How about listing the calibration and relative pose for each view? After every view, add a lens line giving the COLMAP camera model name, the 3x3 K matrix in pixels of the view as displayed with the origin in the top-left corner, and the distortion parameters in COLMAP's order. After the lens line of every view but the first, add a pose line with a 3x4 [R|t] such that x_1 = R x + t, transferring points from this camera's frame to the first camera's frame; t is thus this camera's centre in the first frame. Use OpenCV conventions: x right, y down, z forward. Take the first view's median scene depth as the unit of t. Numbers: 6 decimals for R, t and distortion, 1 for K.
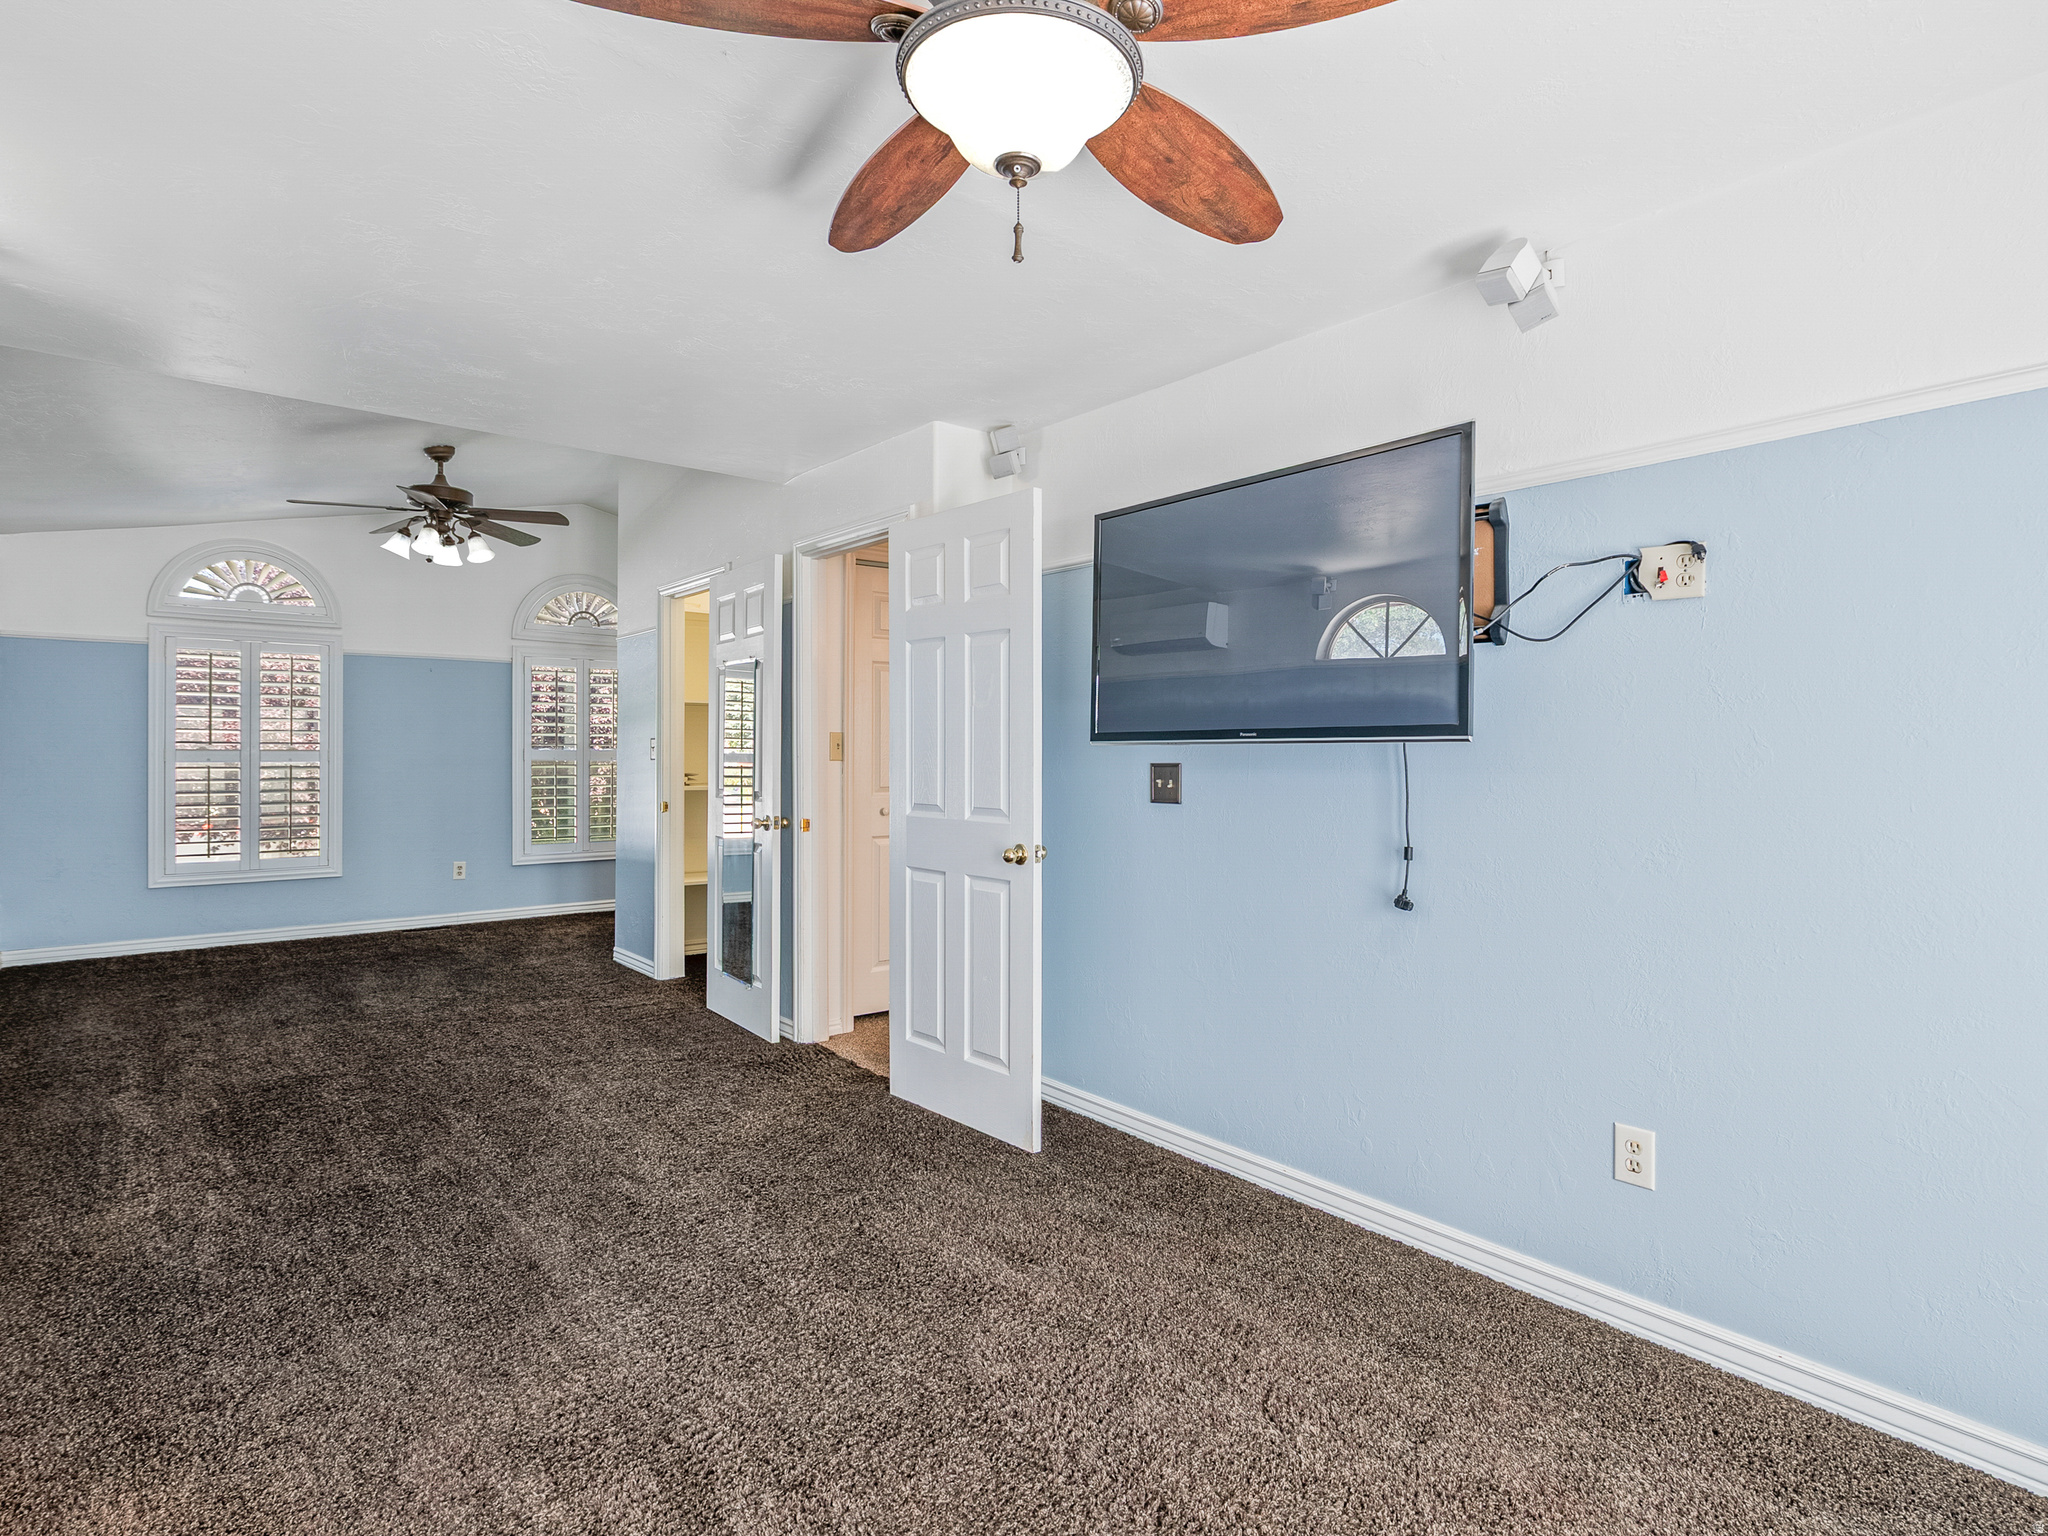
lens RADIAL K [[1045.2, 0, 1024.7], [0, 1045.2, 763.7], [0, 0, 1]] dist [-0.002882, 0.001281]
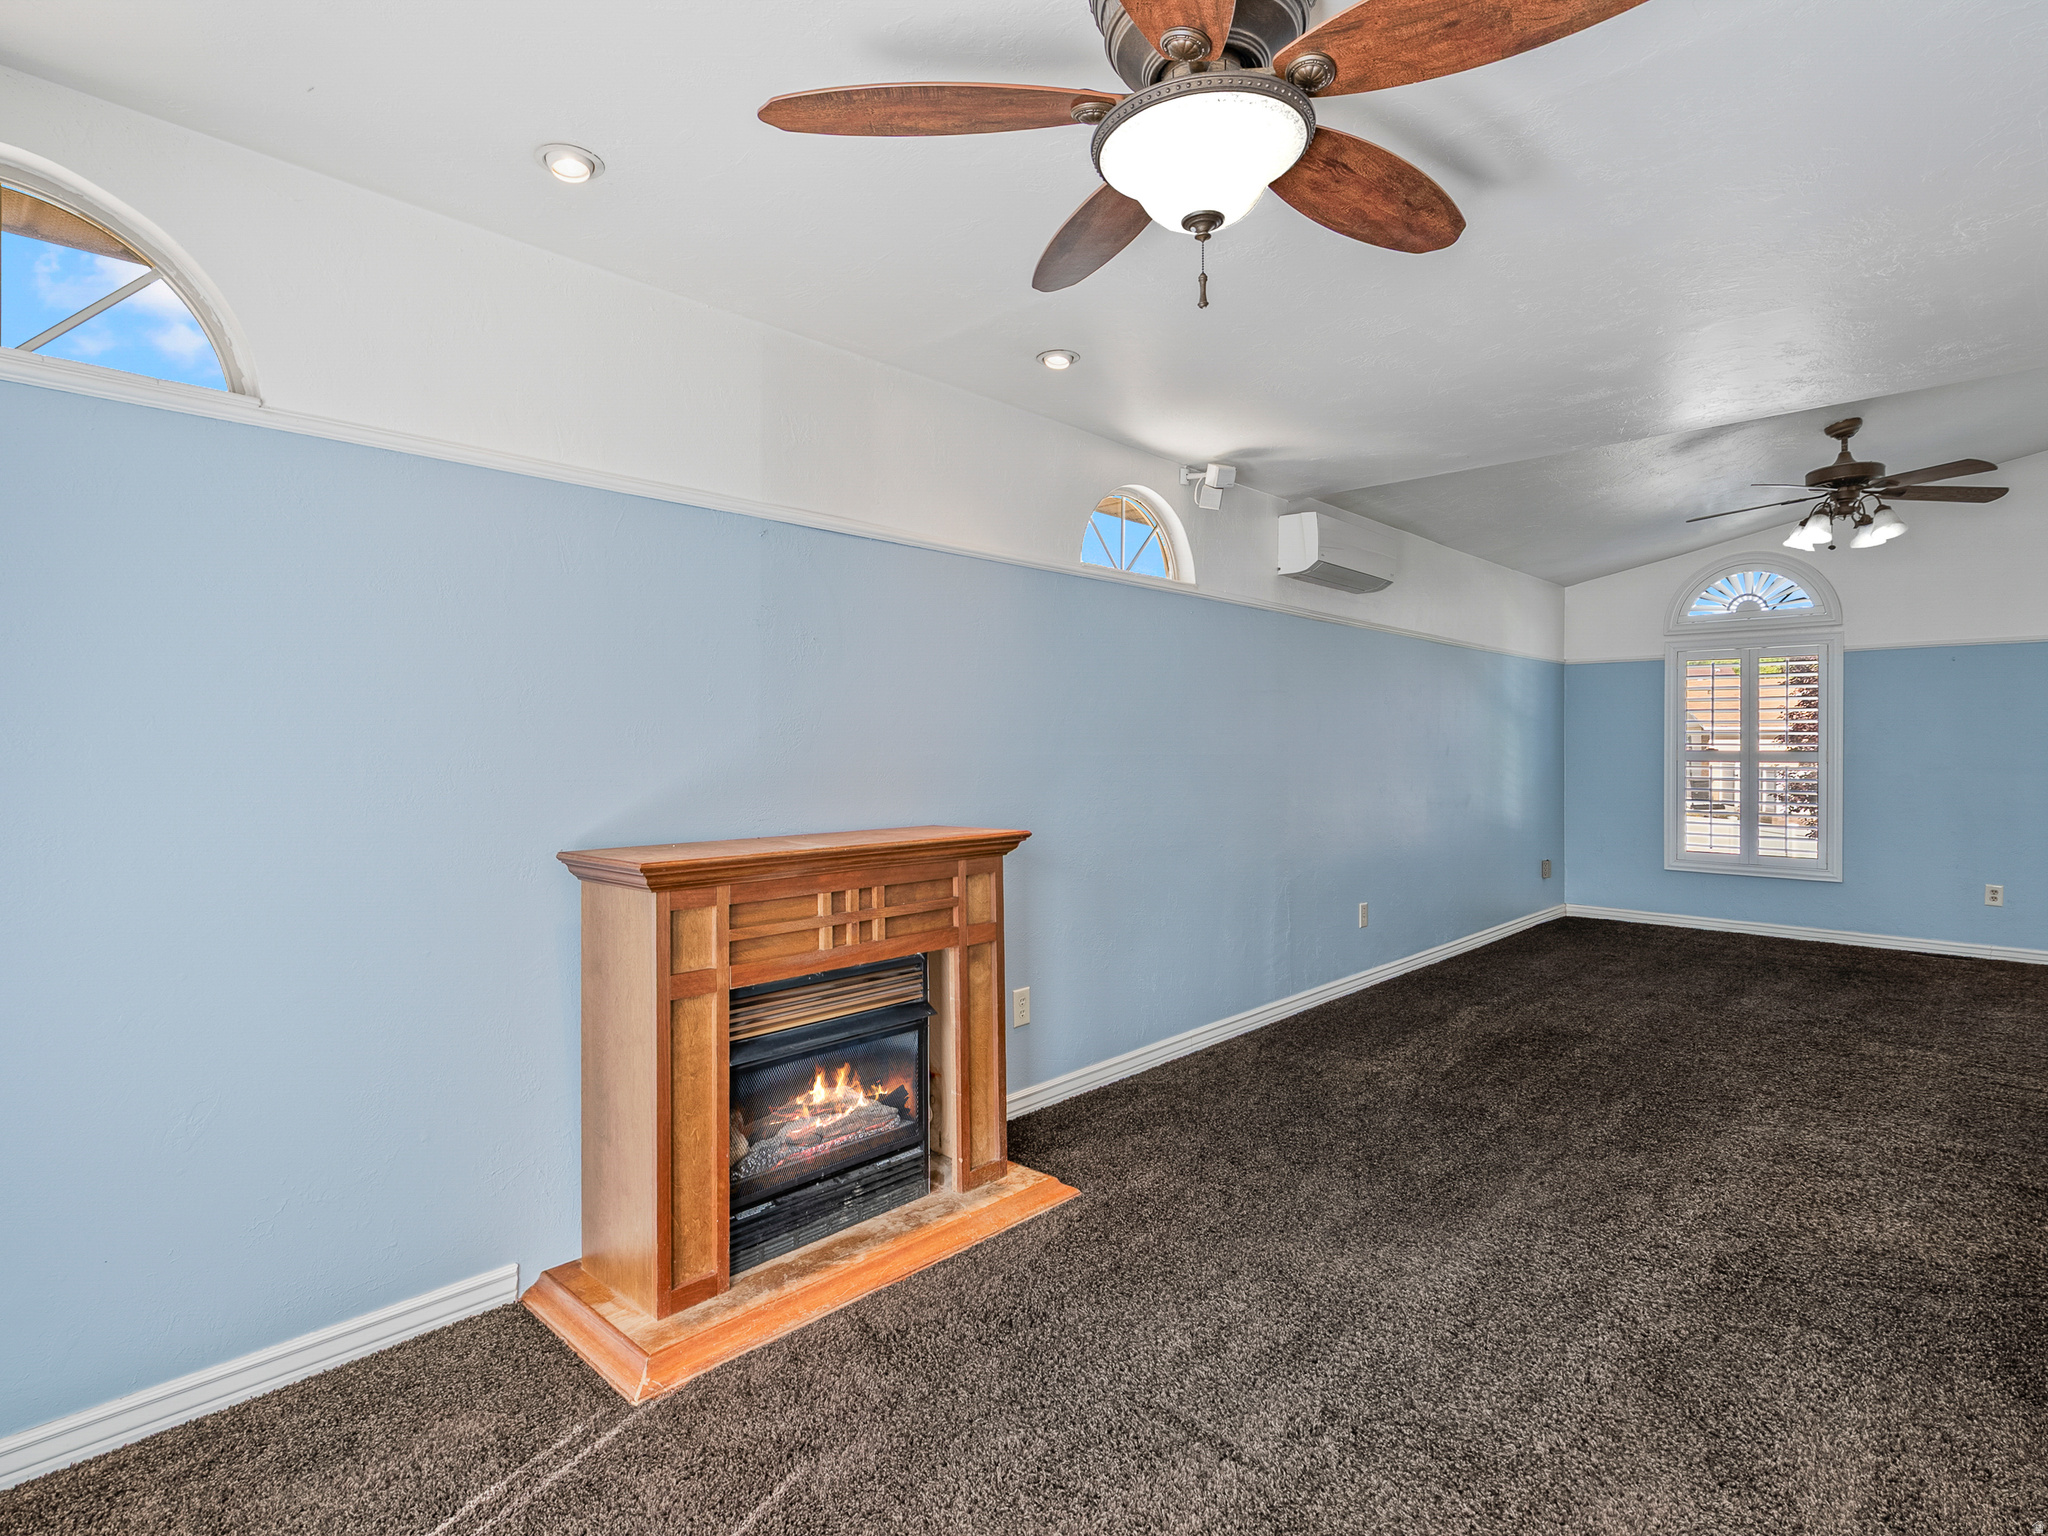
lens RADIAL K [[1045.2, 0, 1024.7], [0, 1045.2, 763.7], [0, 0, 1]] dist [-0.002882, 0.001281]
pose [[0.134550, 0.015142, -0.990791, 0.368796], [-0.016554, 0.999778, 0.013031, -0.002707], [0.990769, 0.014648, 0.134770, 0.229938]]
